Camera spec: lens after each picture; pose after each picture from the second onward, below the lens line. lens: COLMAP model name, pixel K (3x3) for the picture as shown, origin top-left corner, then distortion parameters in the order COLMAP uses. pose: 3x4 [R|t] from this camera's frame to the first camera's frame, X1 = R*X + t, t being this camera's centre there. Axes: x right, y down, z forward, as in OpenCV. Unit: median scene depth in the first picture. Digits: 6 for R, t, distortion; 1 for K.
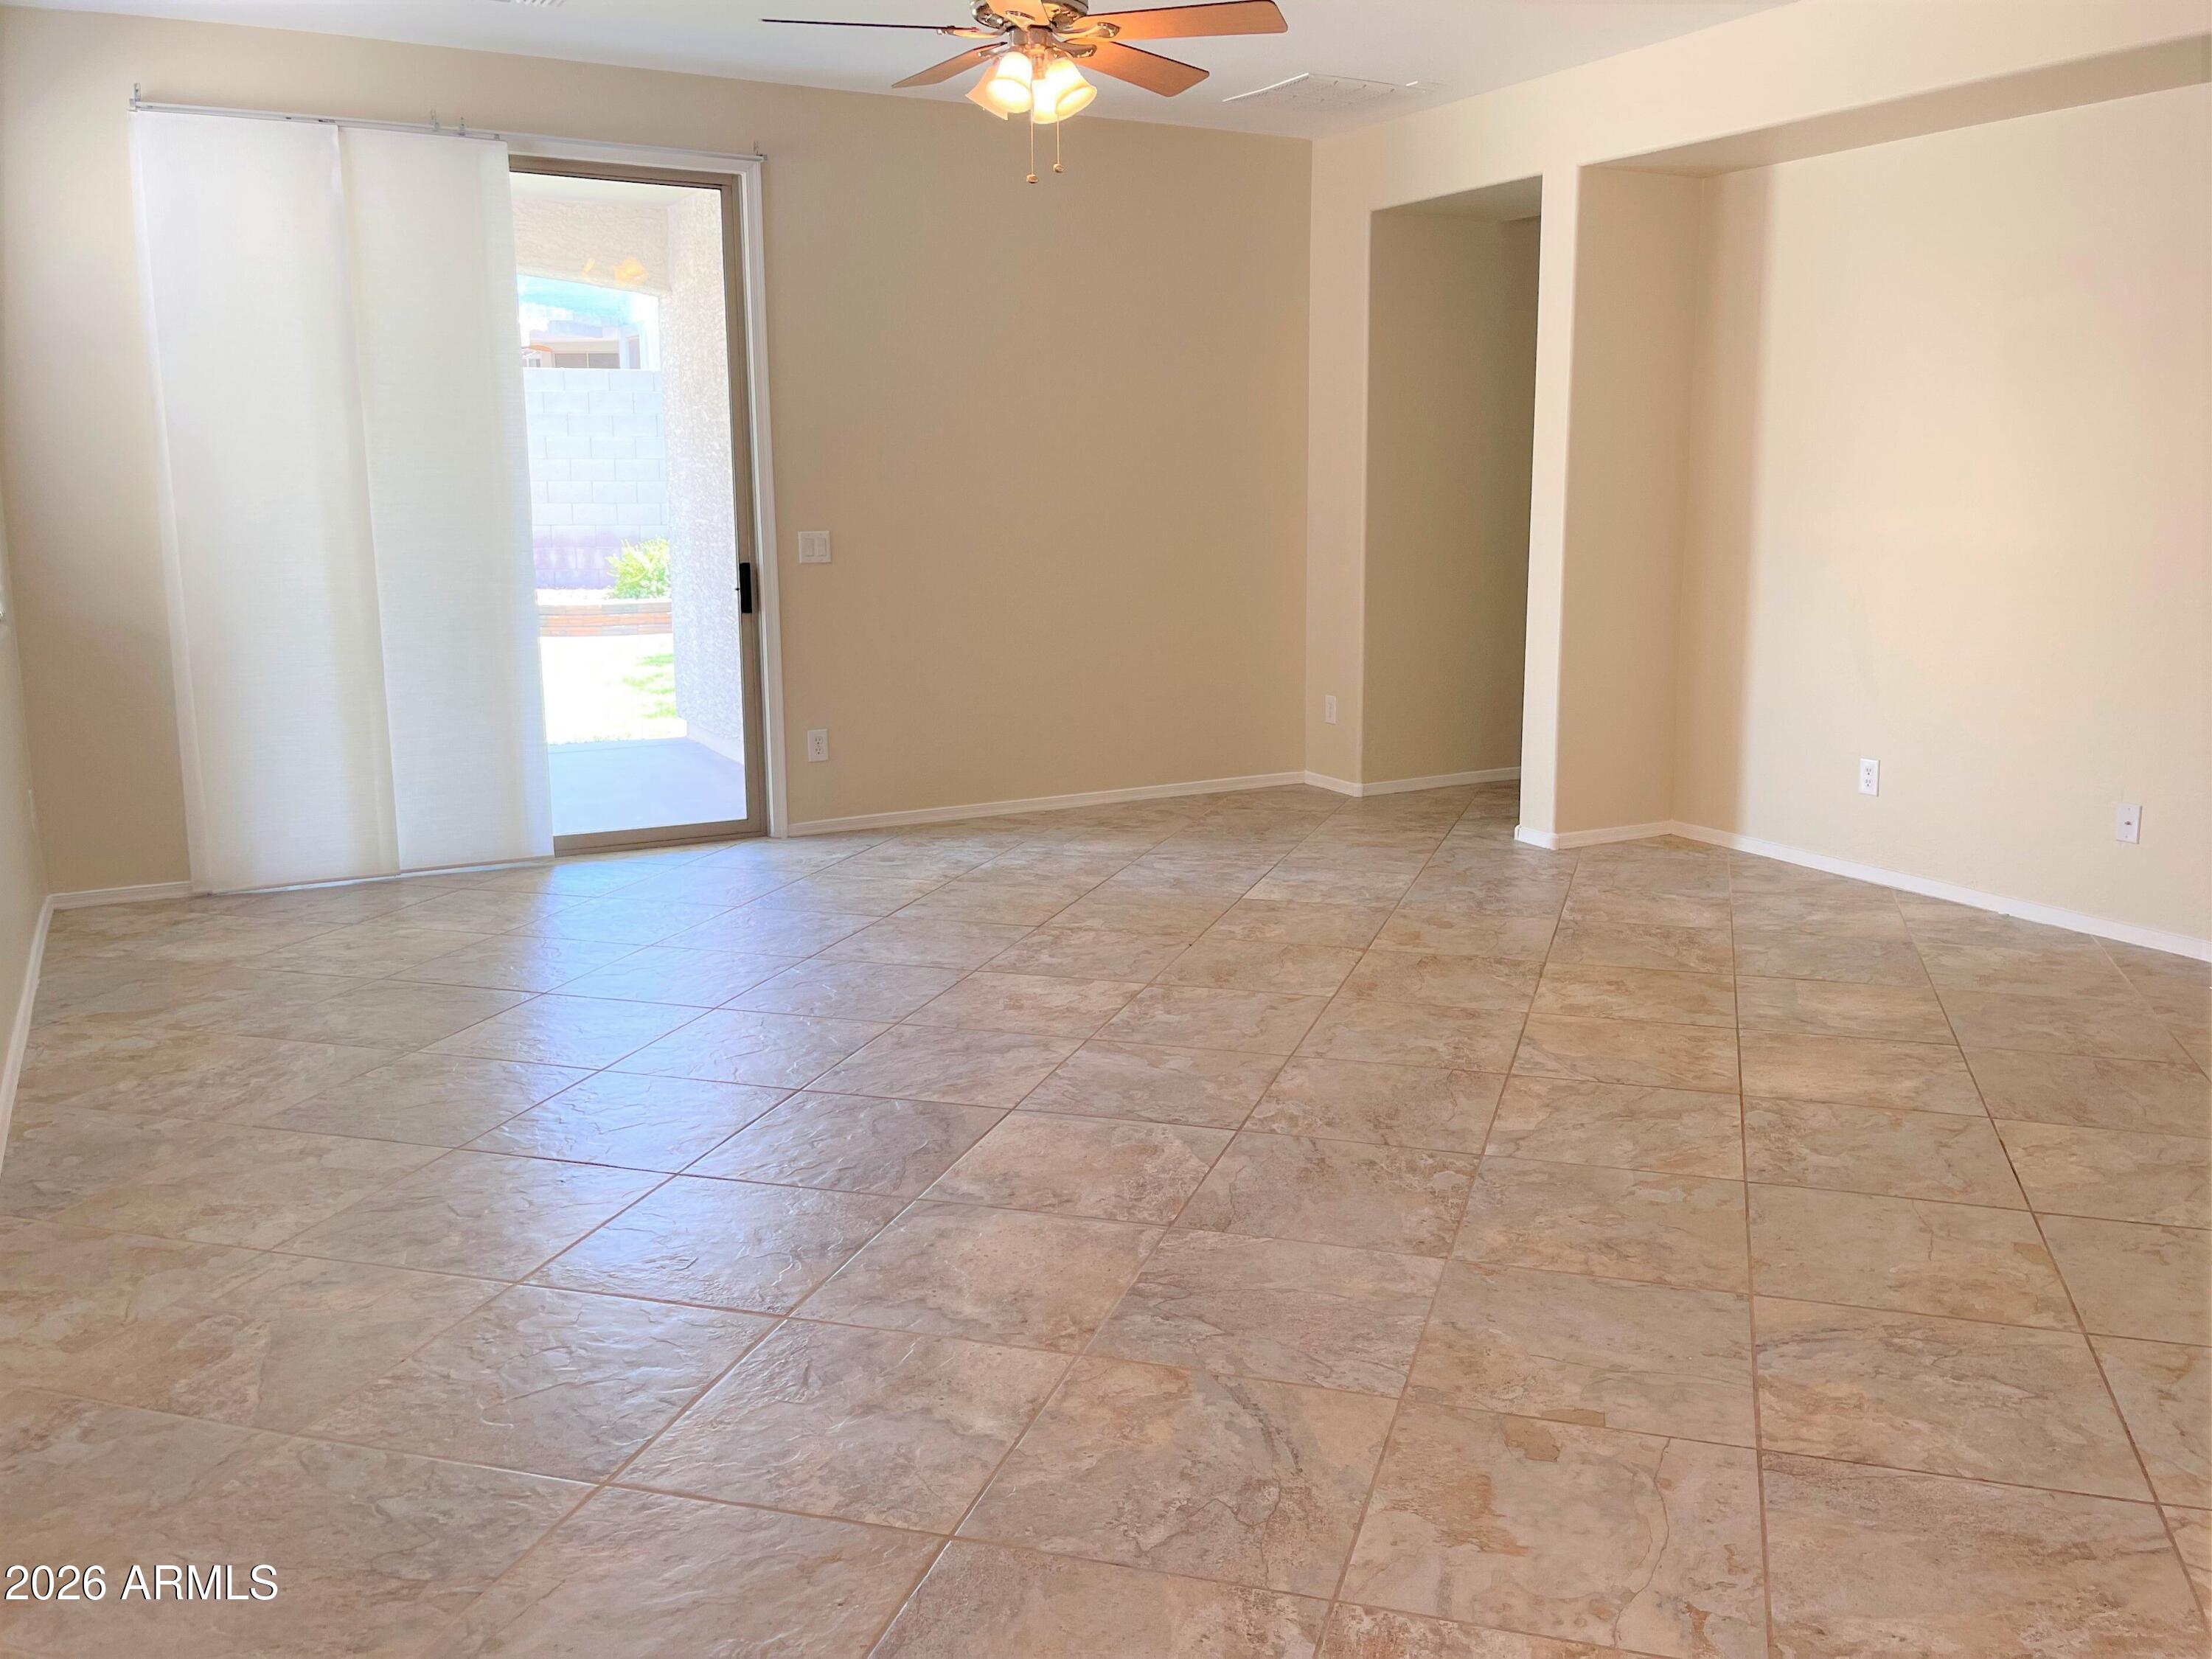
lens RADIAL K [[1799.2, 0, 1162.5], [0, 1799.2, 792.0], [0, 0, 1]] dist [0.056566, -0.071453]
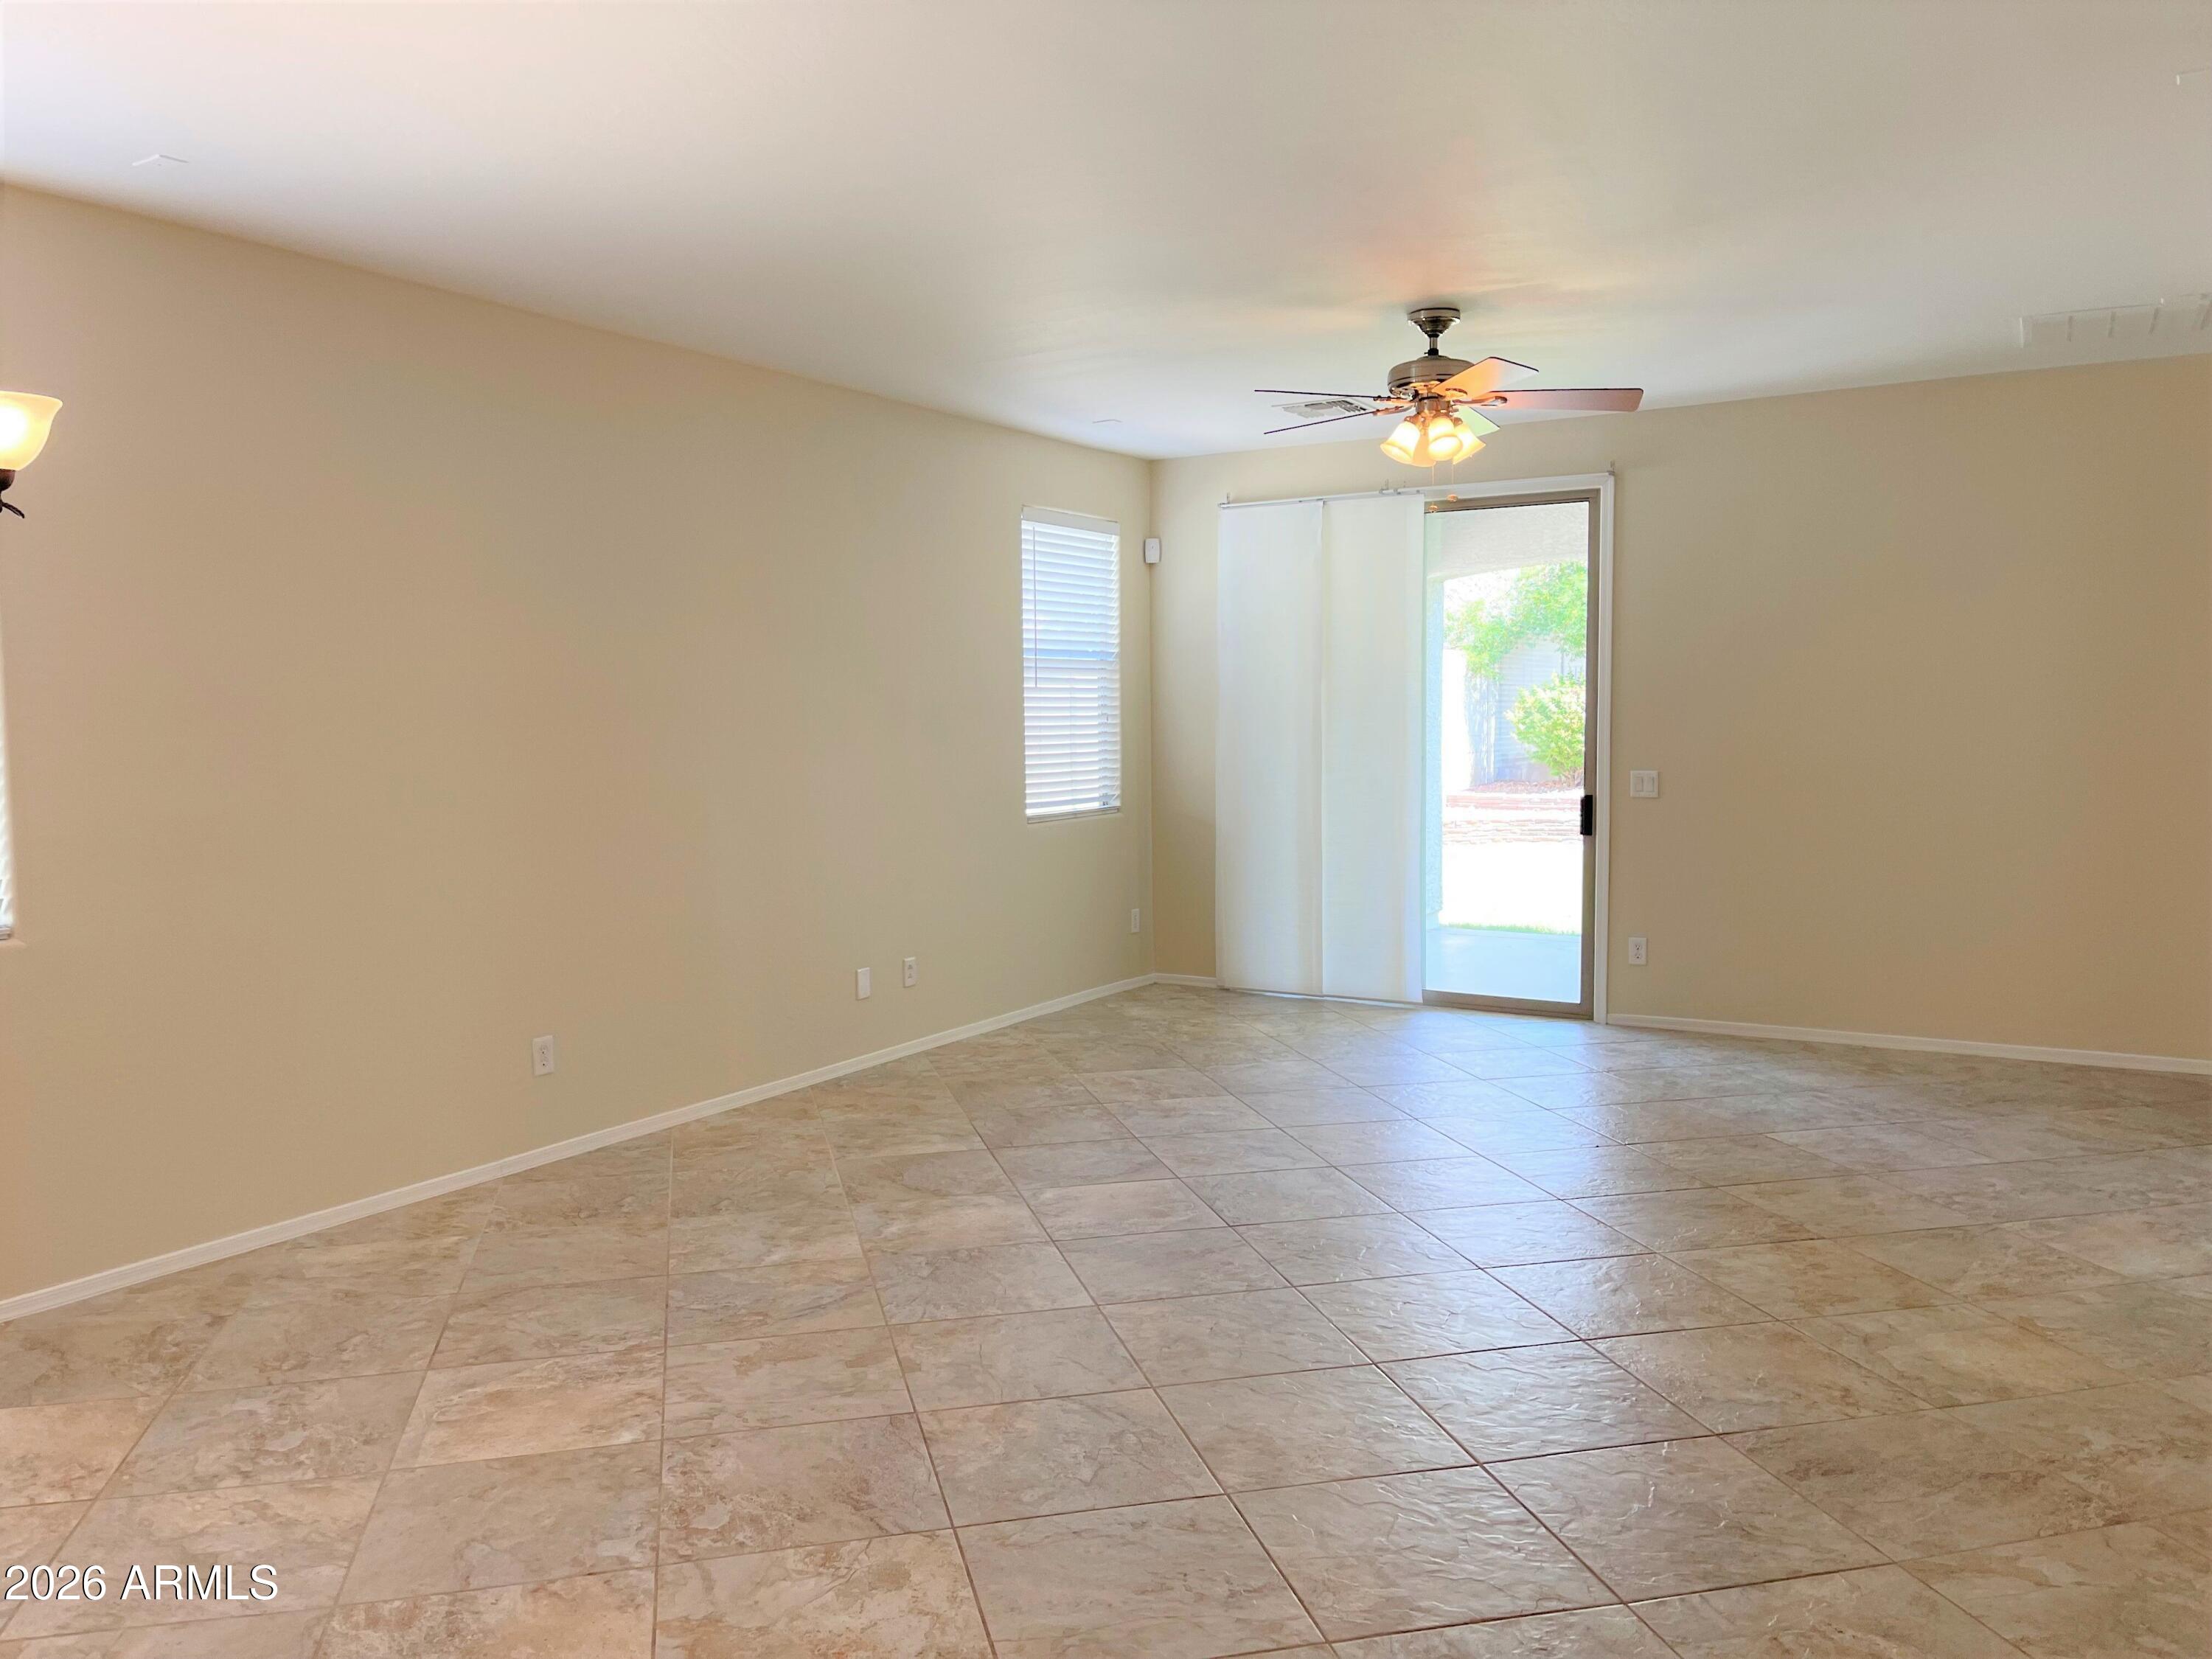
lens RADIAL K [[1673.7, 0, 1106.0], [0, 1673.7, 829.5], [0, 0, 1]] dist [0.052021, -0.078959]
pose [[0.493213, 0.058842, -0.867916, 0.881422], [-0.142765, 0.989657, -0.014033, -0.059448], [0.858114, 0.130829, 0.496512, 0.226529]]
